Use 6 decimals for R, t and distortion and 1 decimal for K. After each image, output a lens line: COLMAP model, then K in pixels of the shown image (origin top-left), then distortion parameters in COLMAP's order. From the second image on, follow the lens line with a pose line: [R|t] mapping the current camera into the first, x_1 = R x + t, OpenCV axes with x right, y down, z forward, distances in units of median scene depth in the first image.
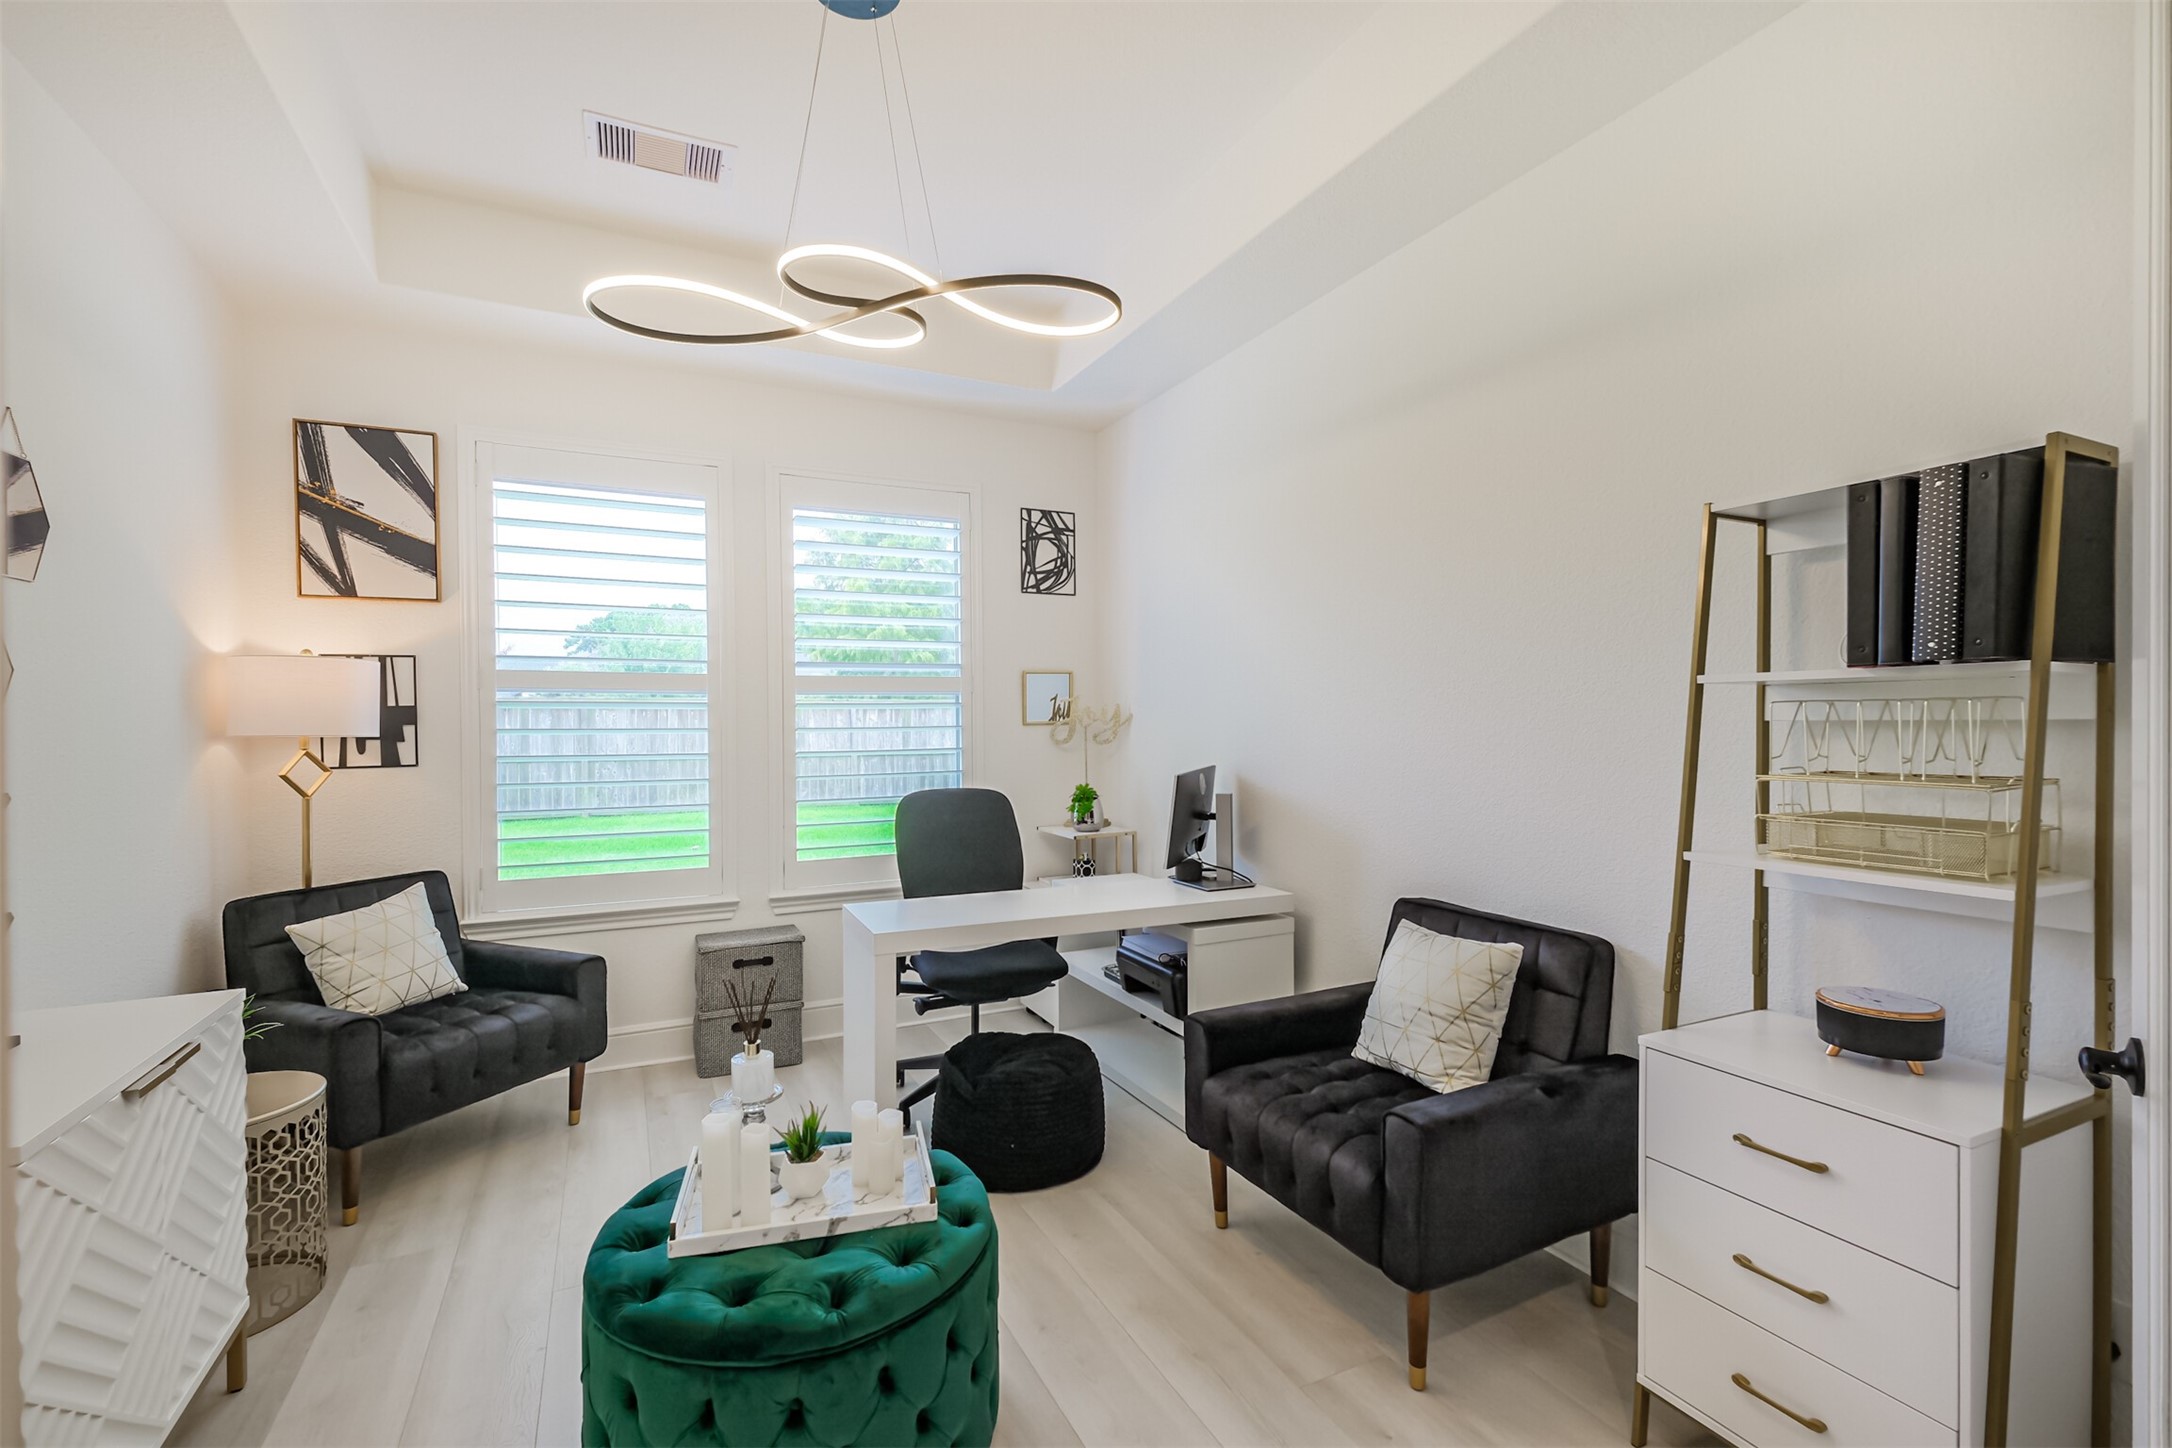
lens RADIAL K [[954.3, 0, 1085.8], [0, 954.3, 737.6], [0, 0, 1]] dist [-0.000320, 0.000389]
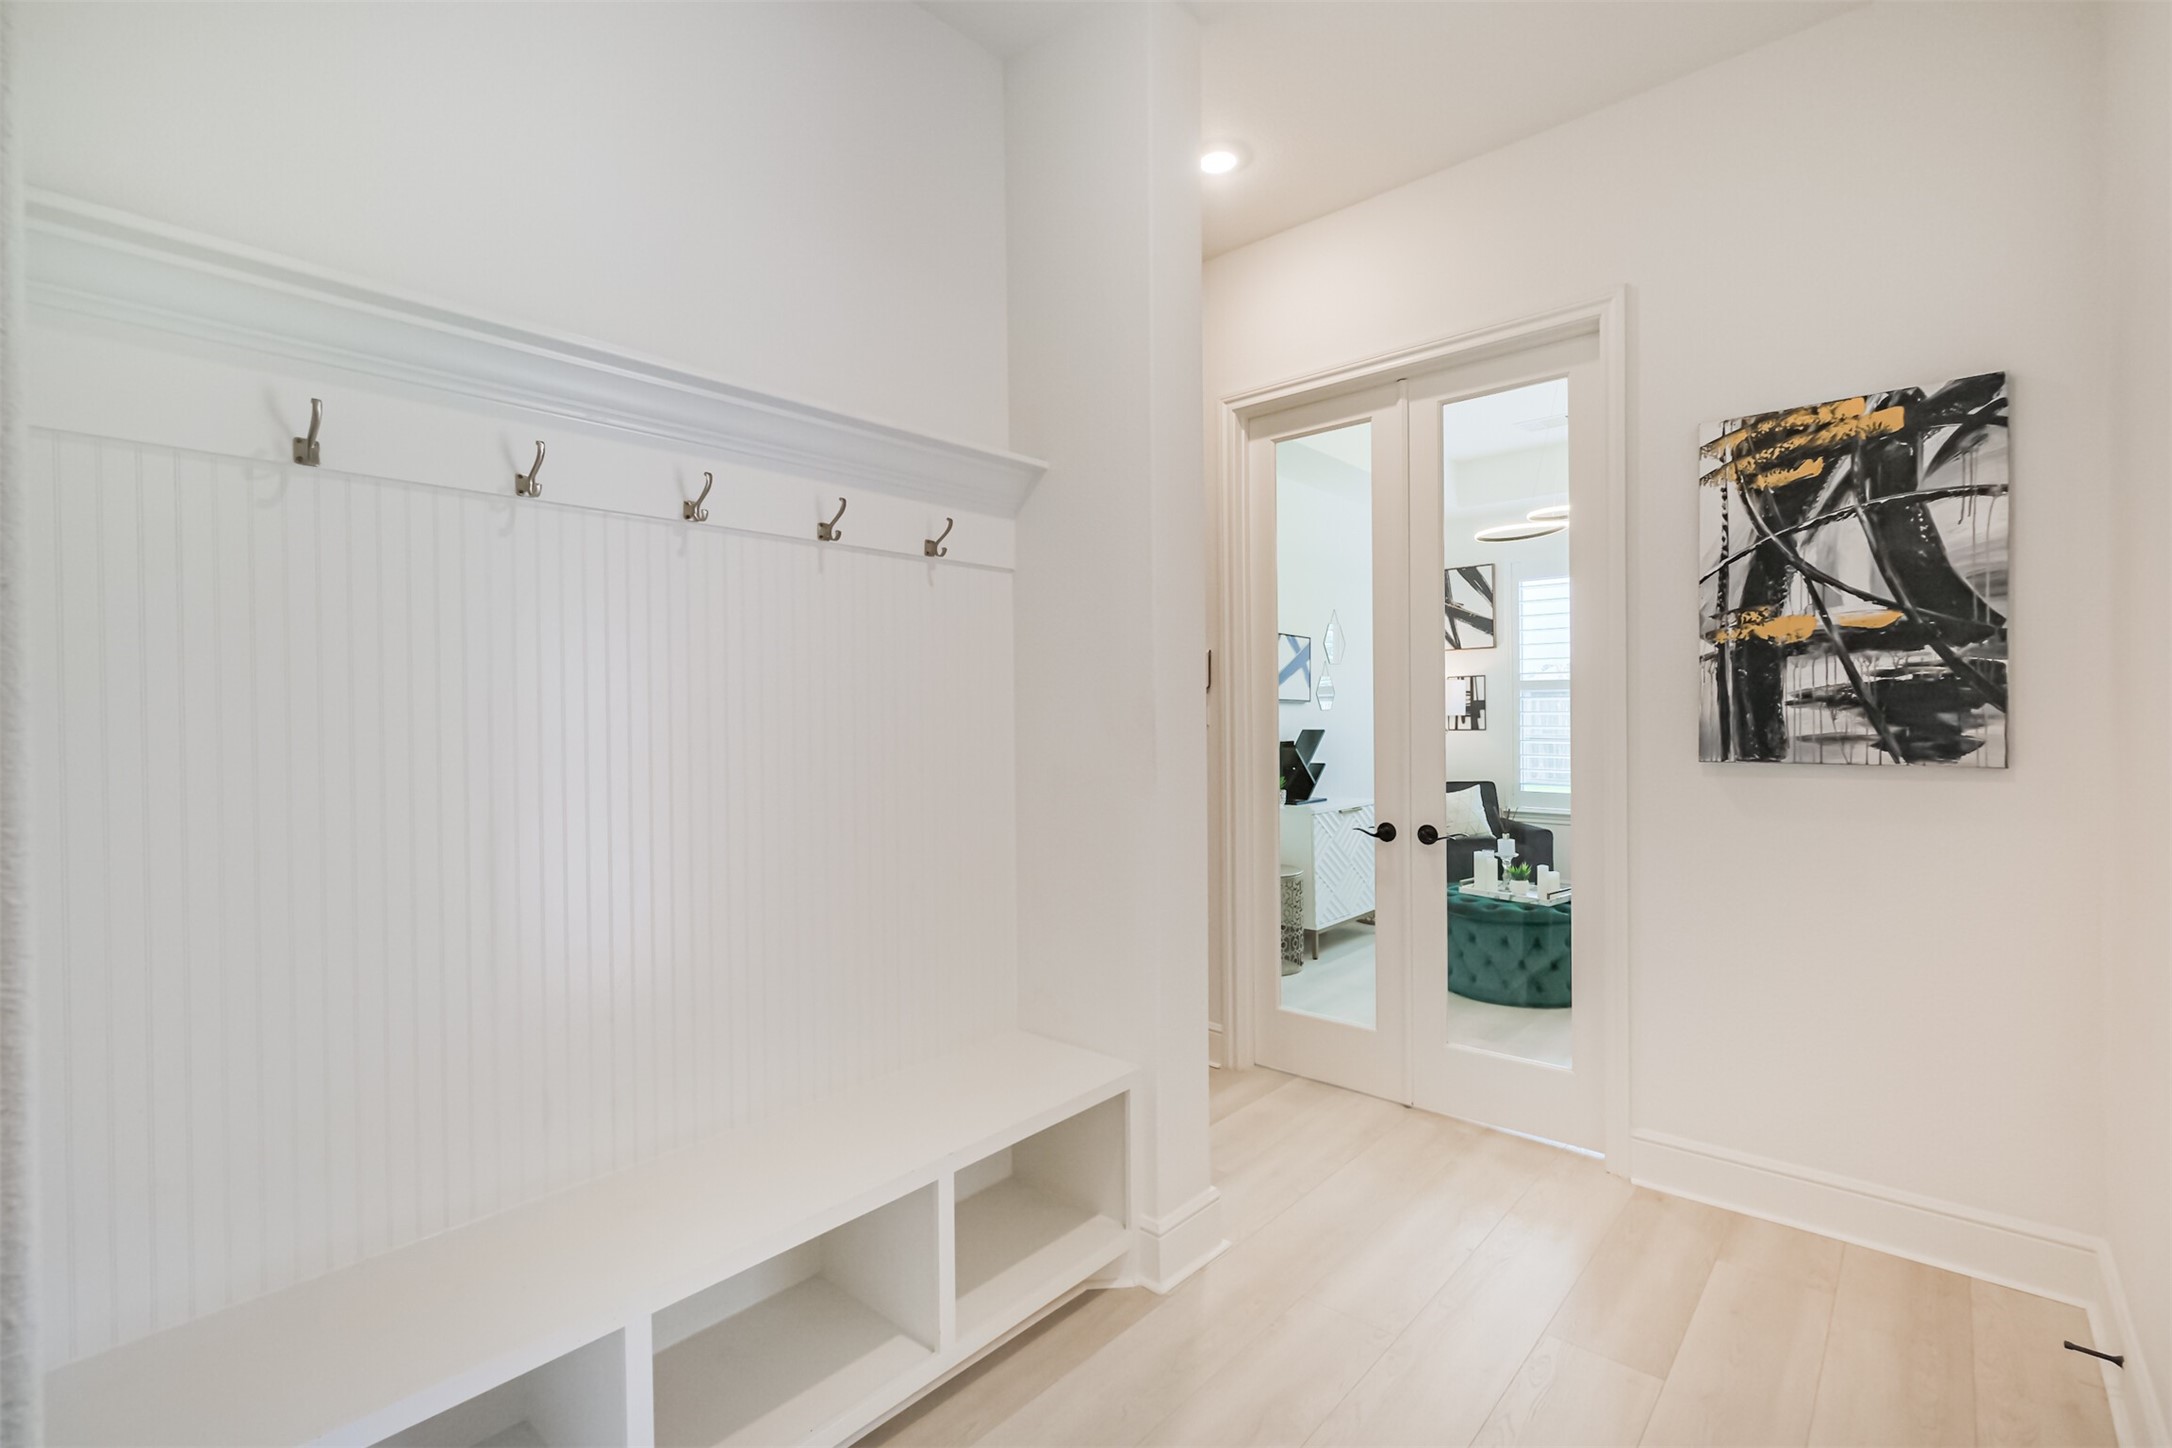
lens RADIAL K [[962.7, 0, 1092.3], [0, 962.7, 722.5], [0, 0, 1]] dist [-0.000586, 0.000098]
pose [[0.370964, 0.006501, -0.928625, 0.888973], [-0.007535, 0.999964, 0.003990, 0.012607], [0.928617, 0.005517, 0.370999, -0.533974]]
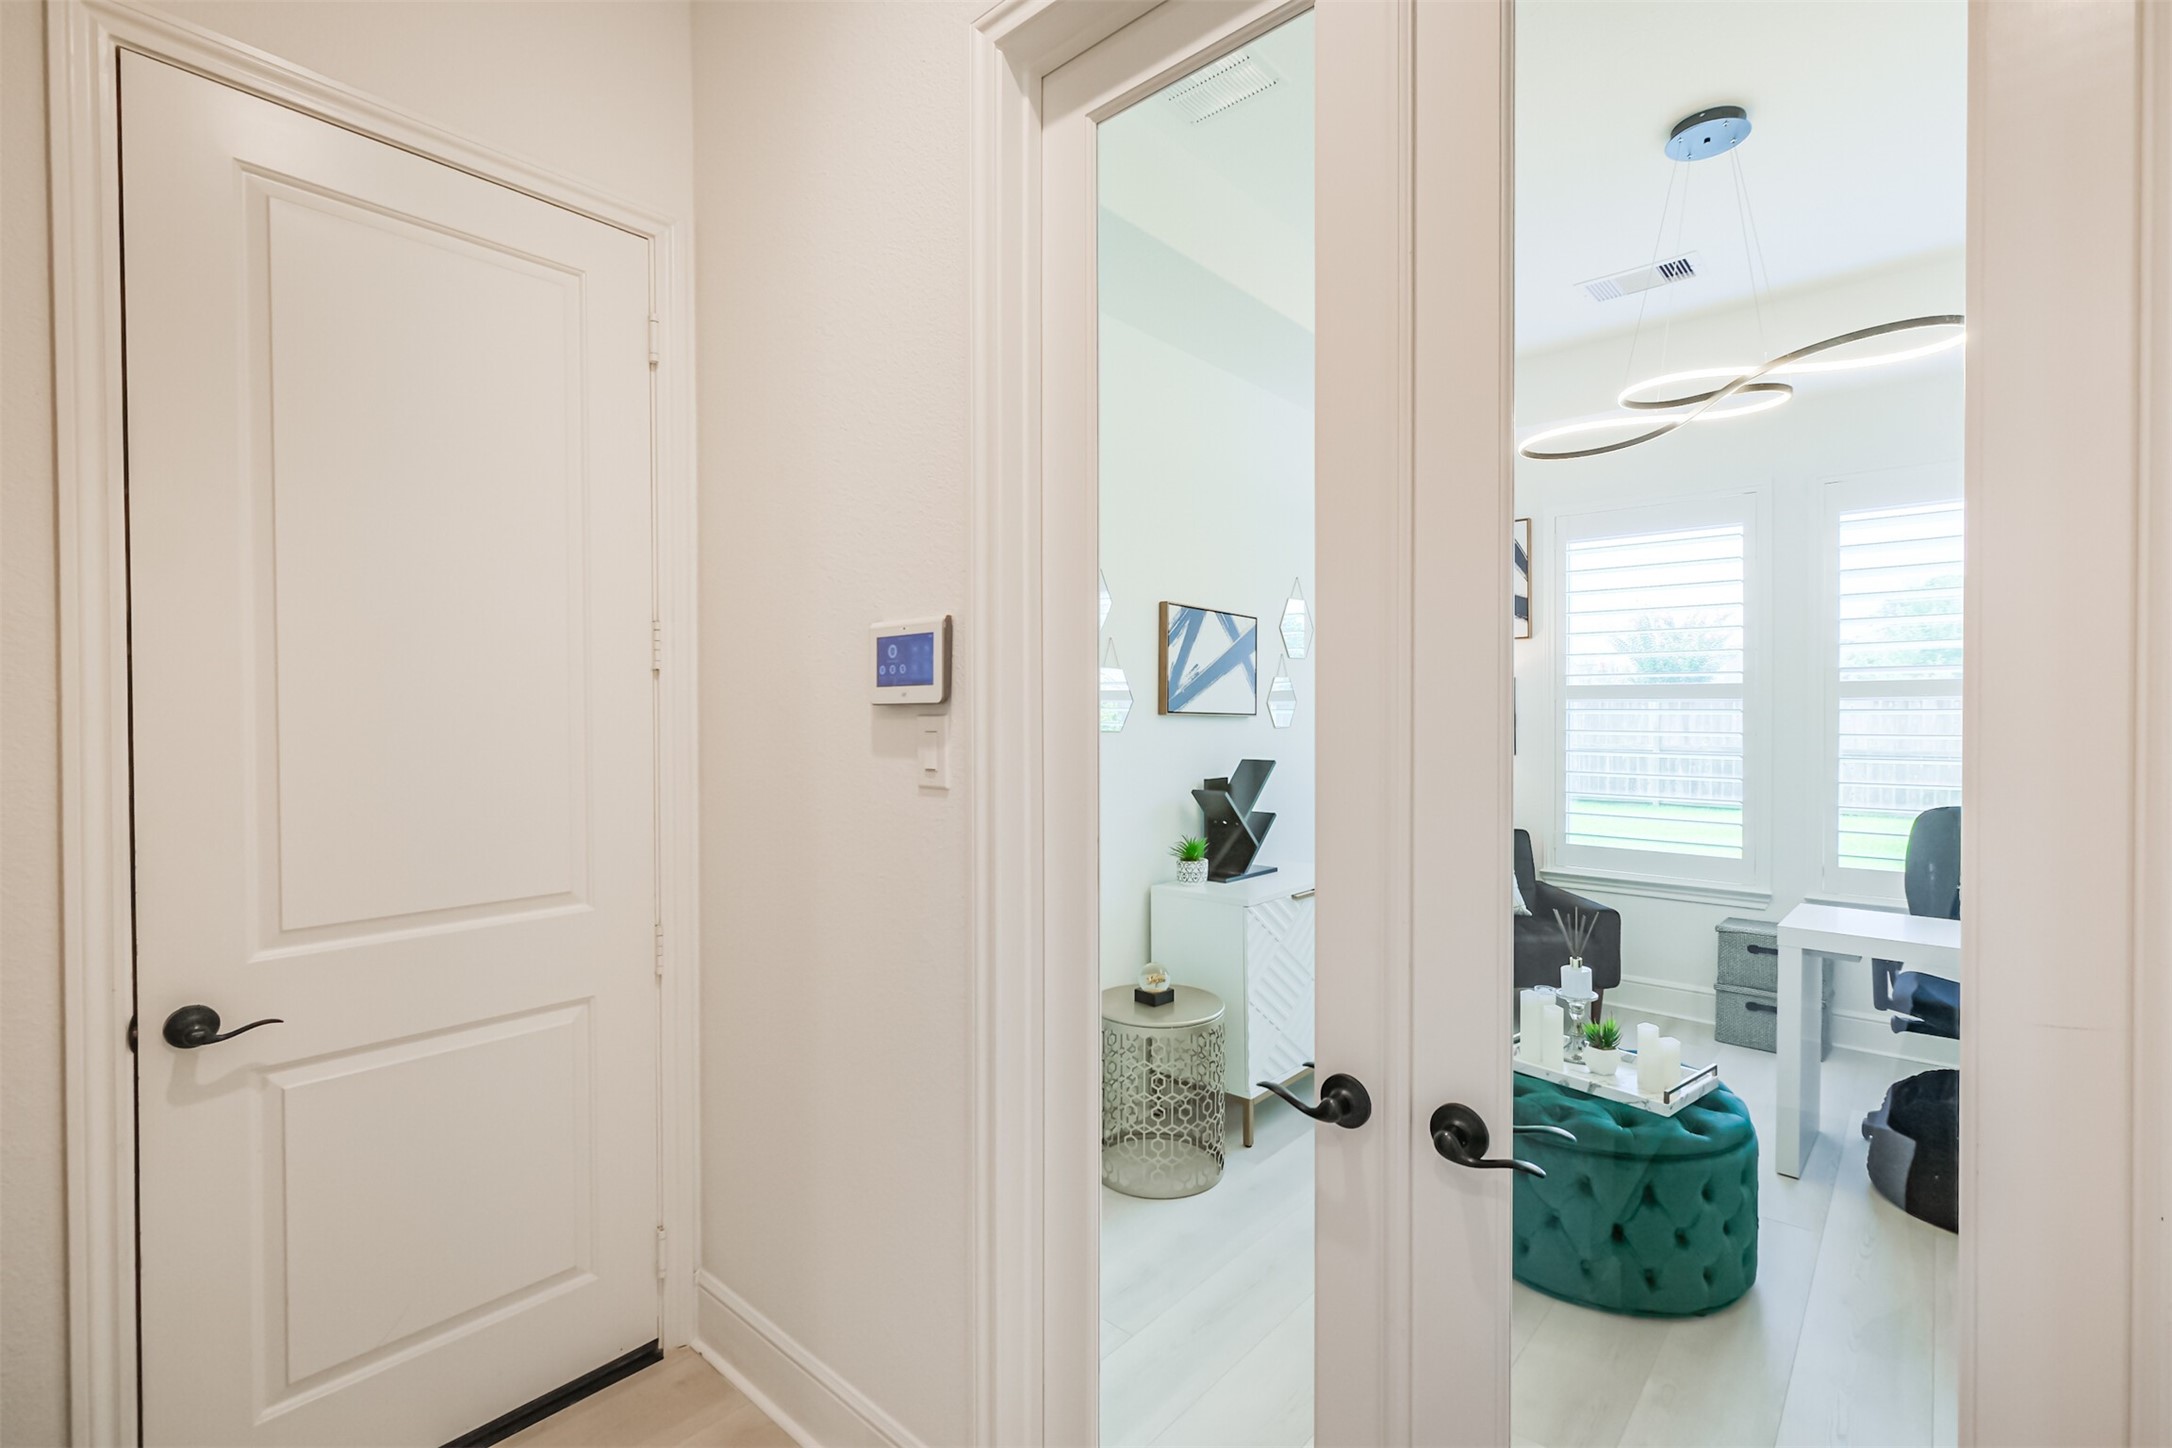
lens RADIAL K [[962.7, 0, 1092.3], [0, 962.7, 722.5], [0, 0, 1]] dist [-0.000586, 0.000098]
pose [[0.374480, 0.013757, -0.927133, 0.396737], [-0.016768, 0.999827, 0.008063, -0.018953], [0.927084, 0.012526, 0.374645, -0.124586]]
